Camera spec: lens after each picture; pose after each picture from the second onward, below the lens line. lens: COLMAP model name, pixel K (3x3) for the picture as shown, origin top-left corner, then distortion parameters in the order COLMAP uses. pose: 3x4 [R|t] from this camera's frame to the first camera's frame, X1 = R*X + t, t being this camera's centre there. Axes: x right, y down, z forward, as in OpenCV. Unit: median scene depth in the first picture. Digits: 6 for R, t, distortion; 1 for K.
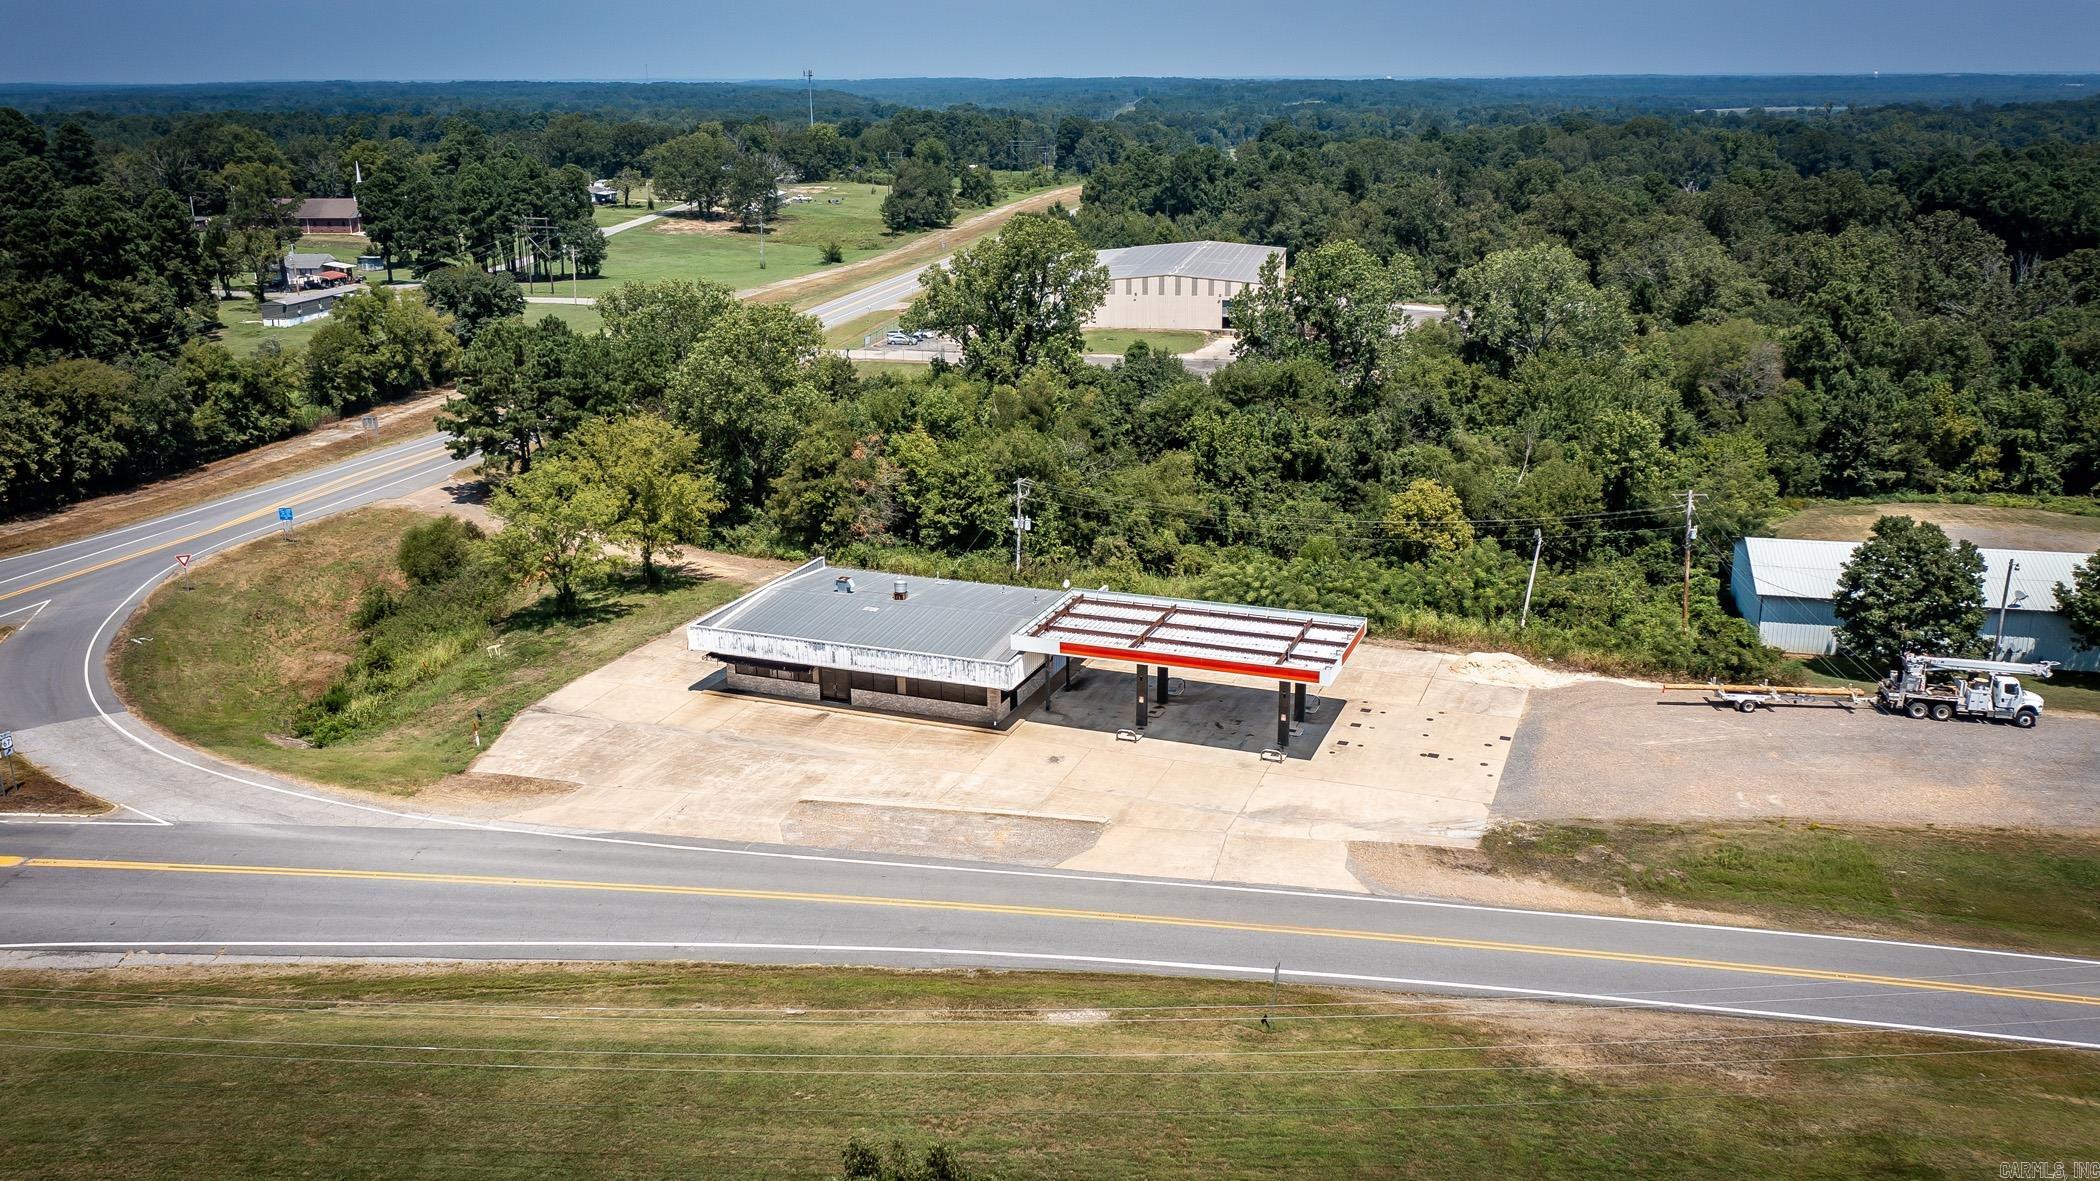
lens RADIAL K [[1678.3, 0, 1057.5], [0, 1678.3, 583.8], [0, 0, 1]] dist [0.006750, 0.010797]
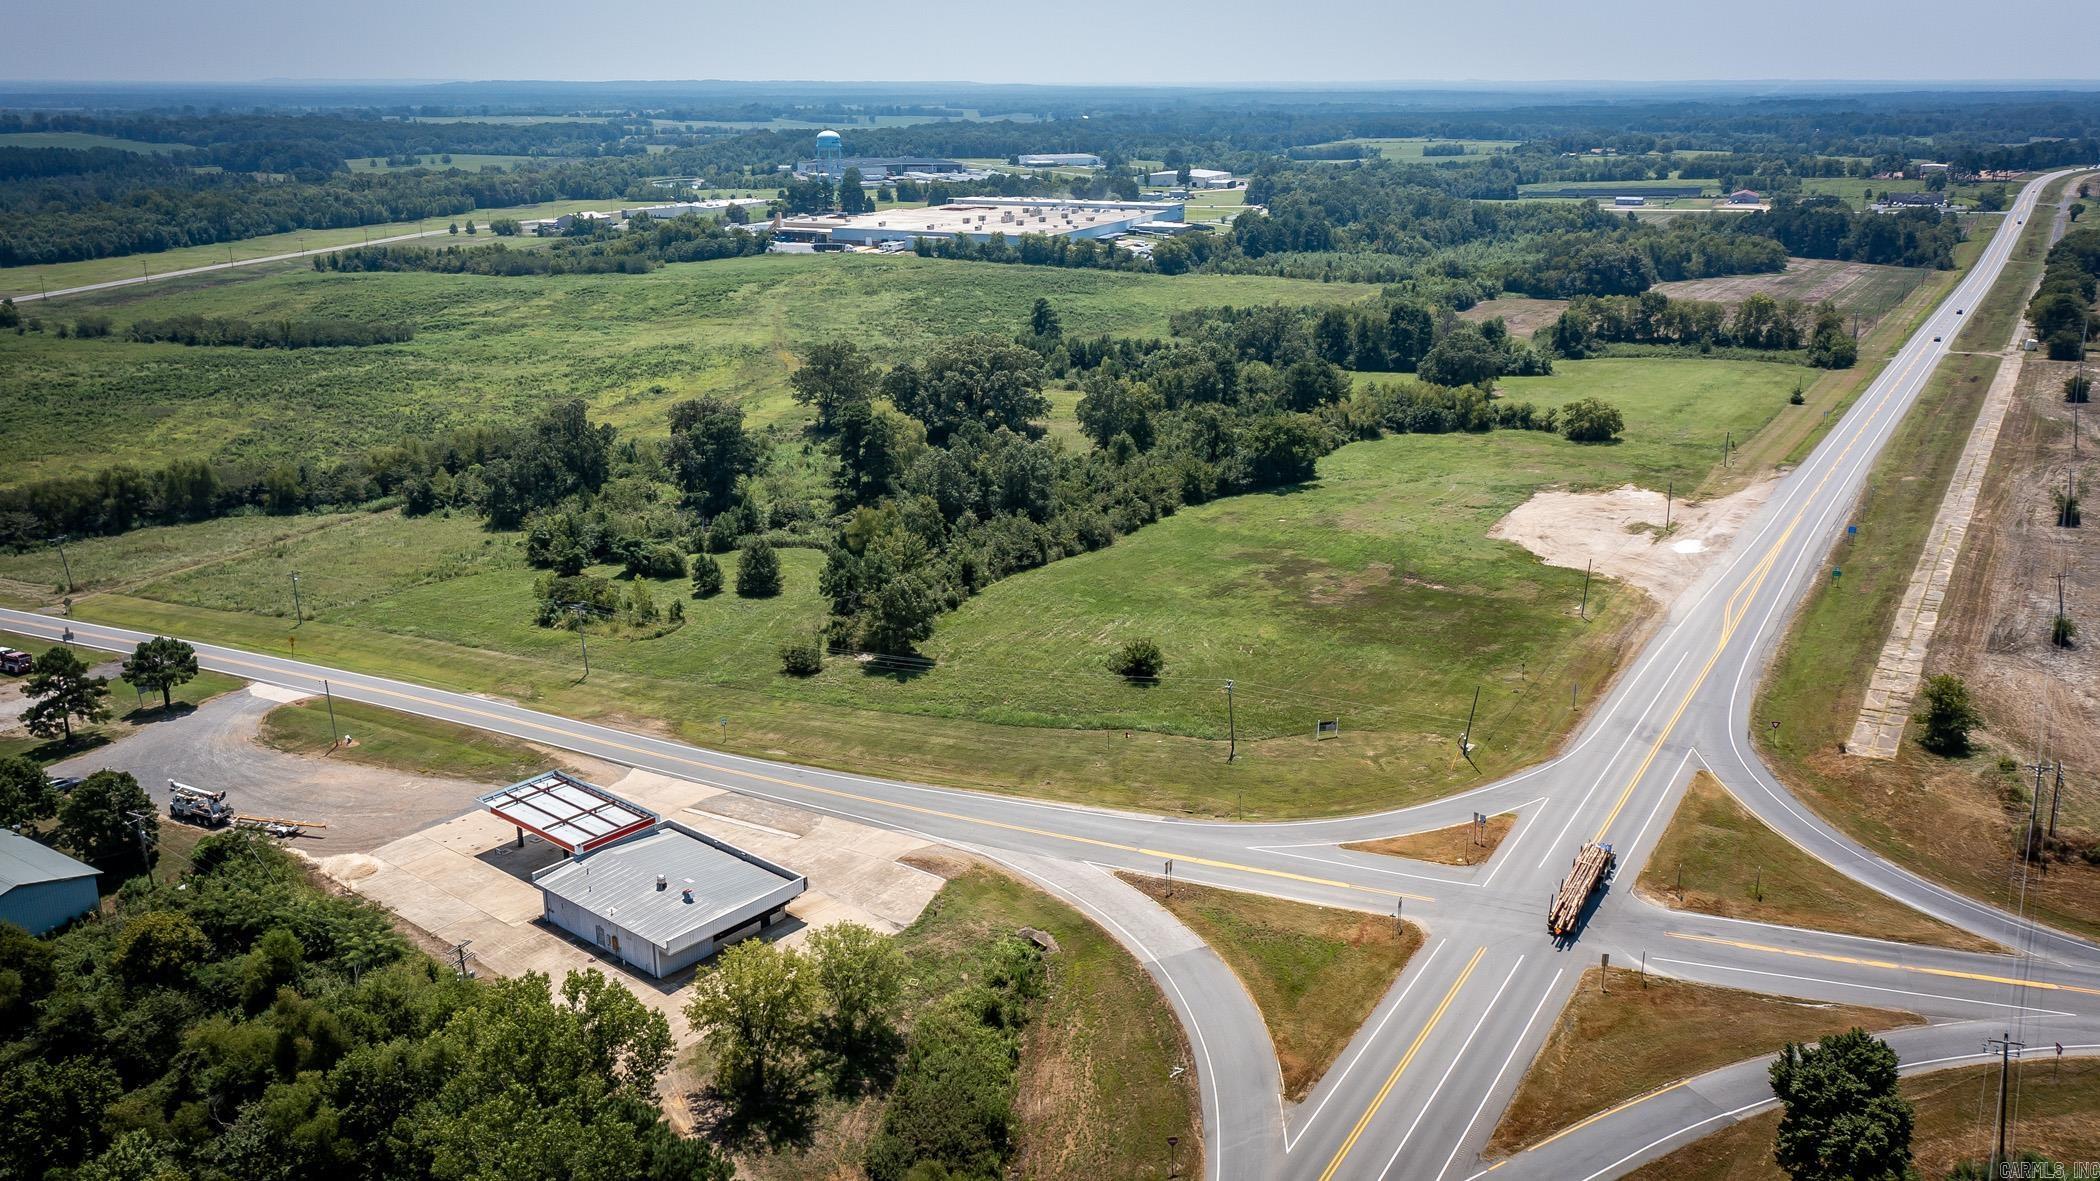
lens RADIAL K [[1695.7, 0, 1060.4], [0, 1695.7, 588.8], [0, 0, 1]] dist [0.005136, 0.011996]
pose [[-0.947576, -0.087140, 0.307418, -0.929748], [0.095927, 0.840136, 0.533826, -1.054886], [-0.304790, 0.535330, -0.787734, 2.068725]]
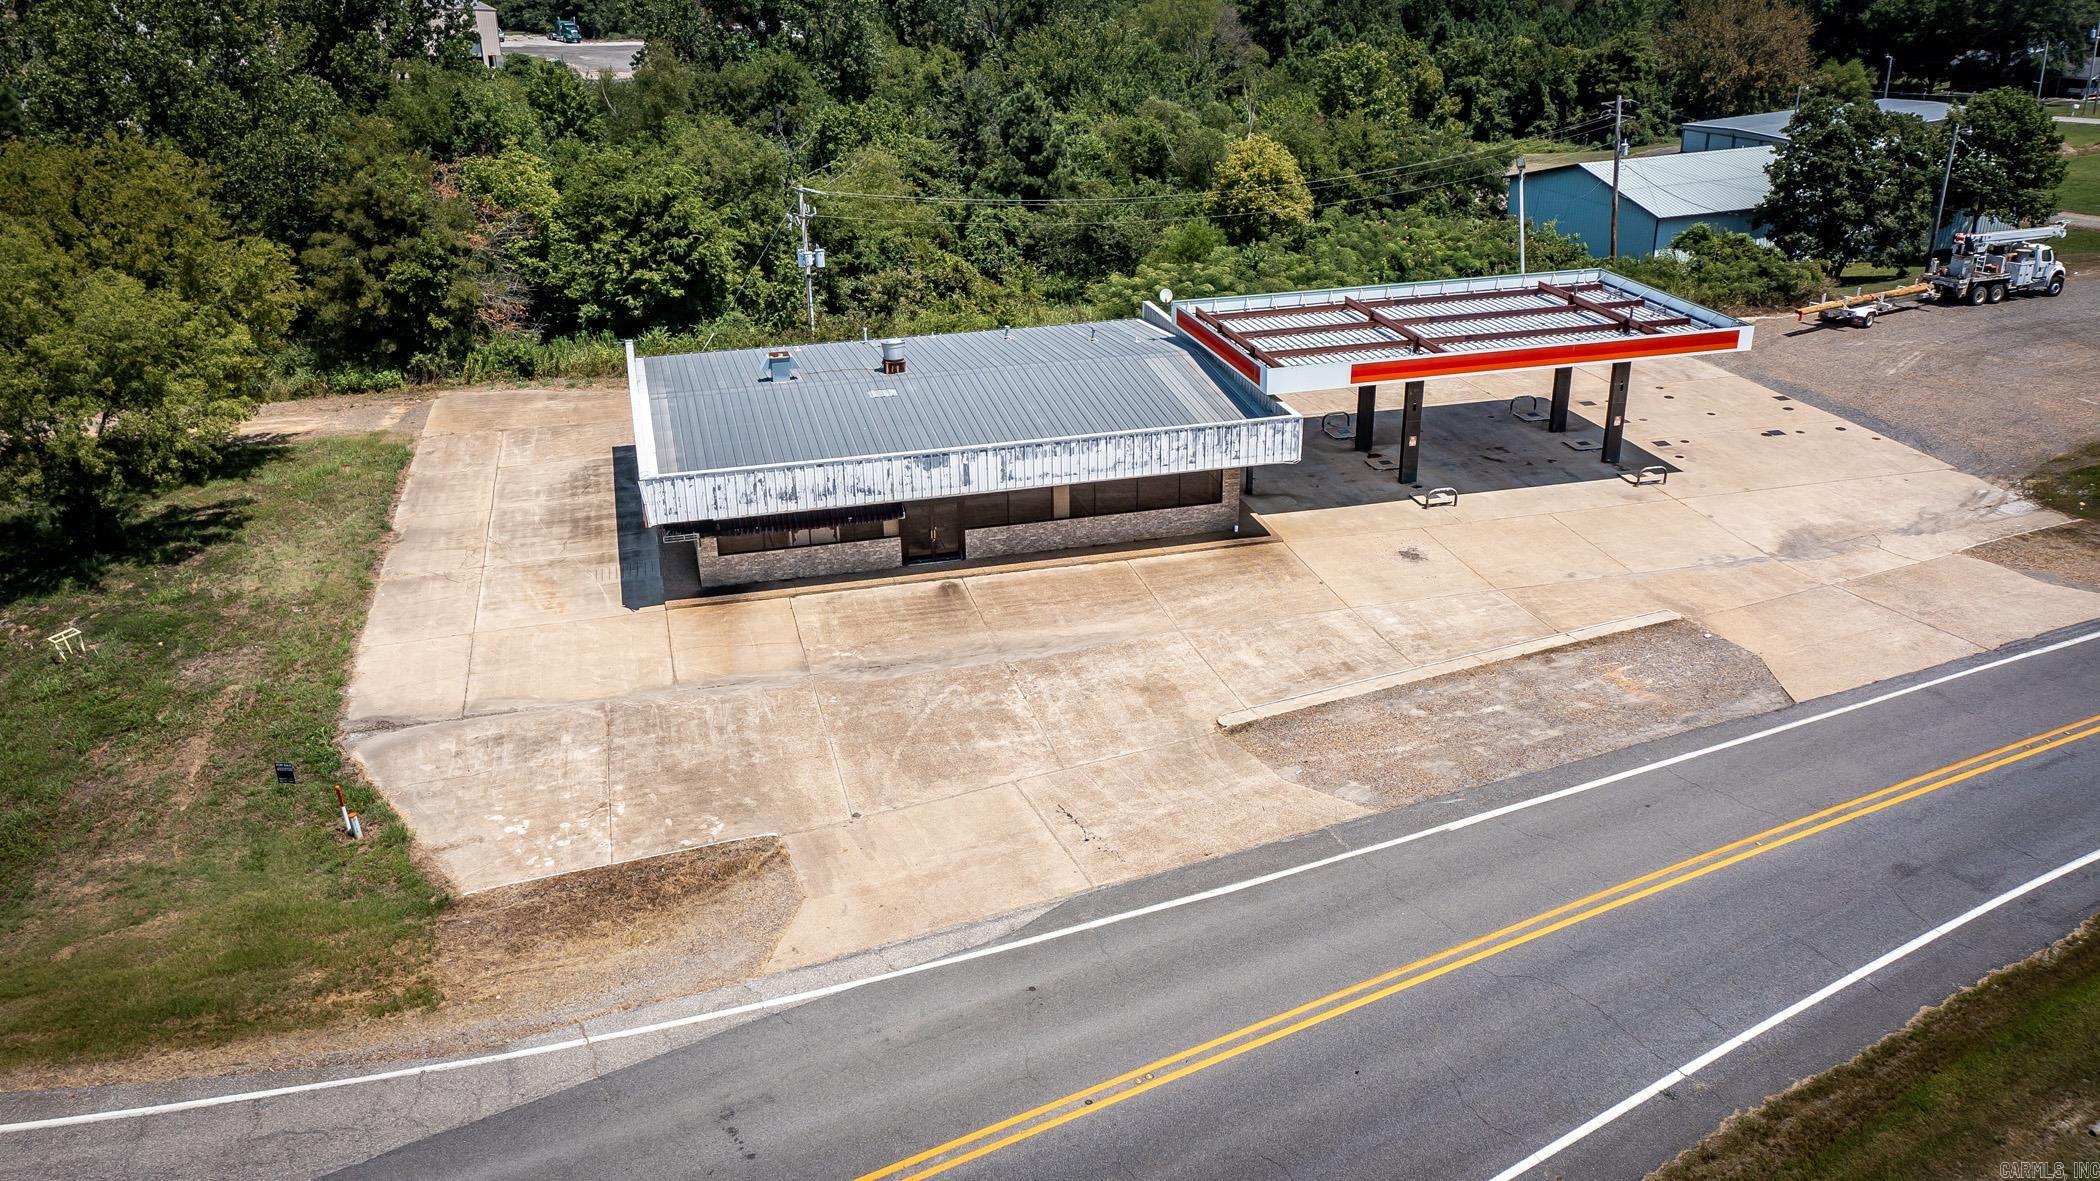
lens RADIAL K [[1678.3, 0, 1057.5], [0, 1678.3, 583.8], [0, 0, 1]] dist [0.006750, 0.010797]
pose [[0.812082, -0.231717, 0.535566, -0.393650], [0.170676, 0.971963, 0.161732, -0.003768], [-0.558026, -0.039931, 0.828862, 0.526725]]
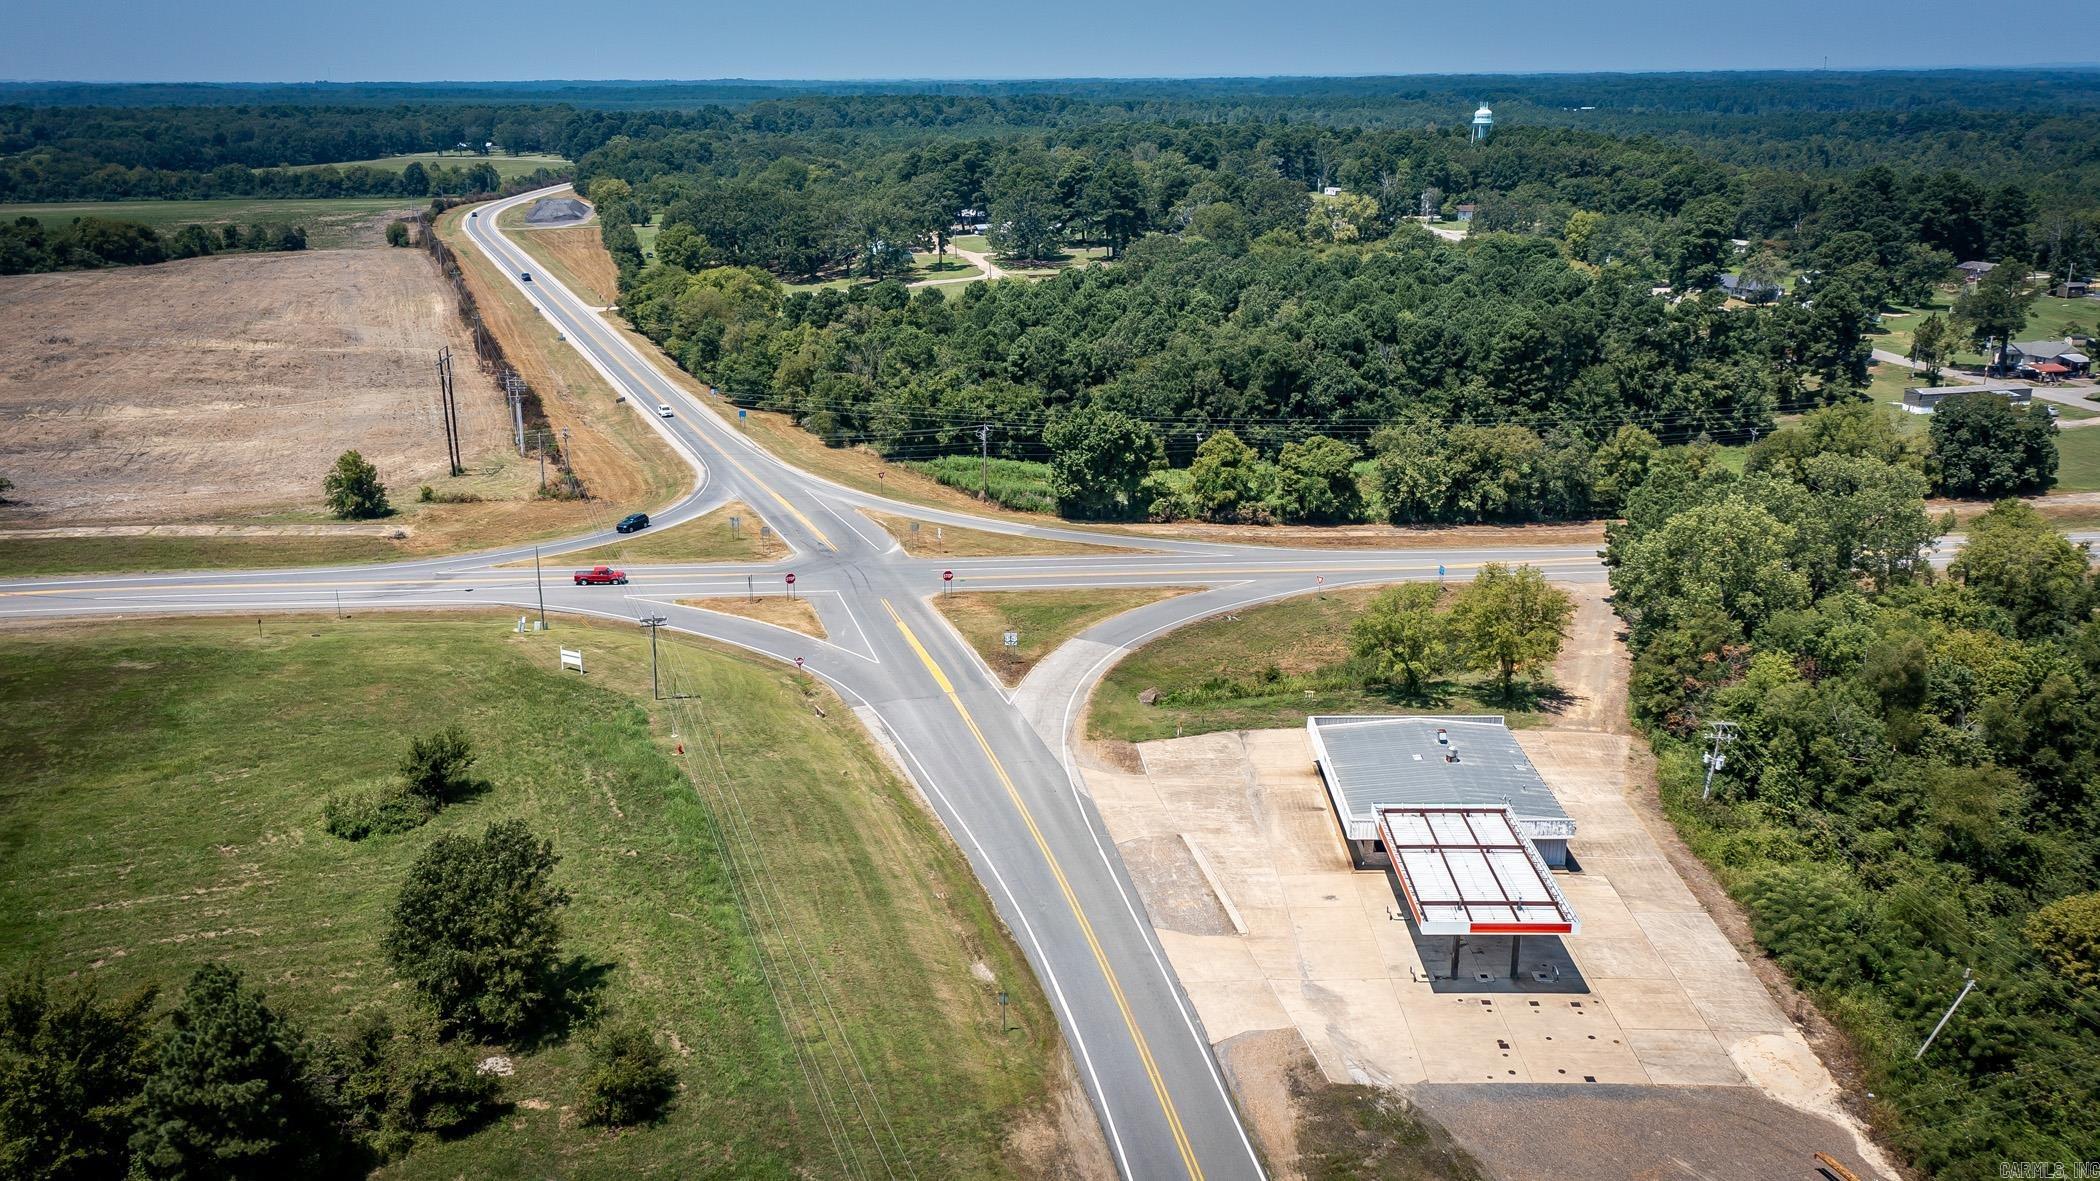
lens RADIAL K [[1678.3, 0, 1057.5], [0, 1678.3, 583.8], [0, 0, 1]] dist [0.006750, 0.010797]
pose [[0.355917, 0.275779, -0.892899, 0.945317], [-0.263458, 0.946321, 0.187262, -0.292137], [0.896612, 0.168592, 0.409468, 0.210746]]
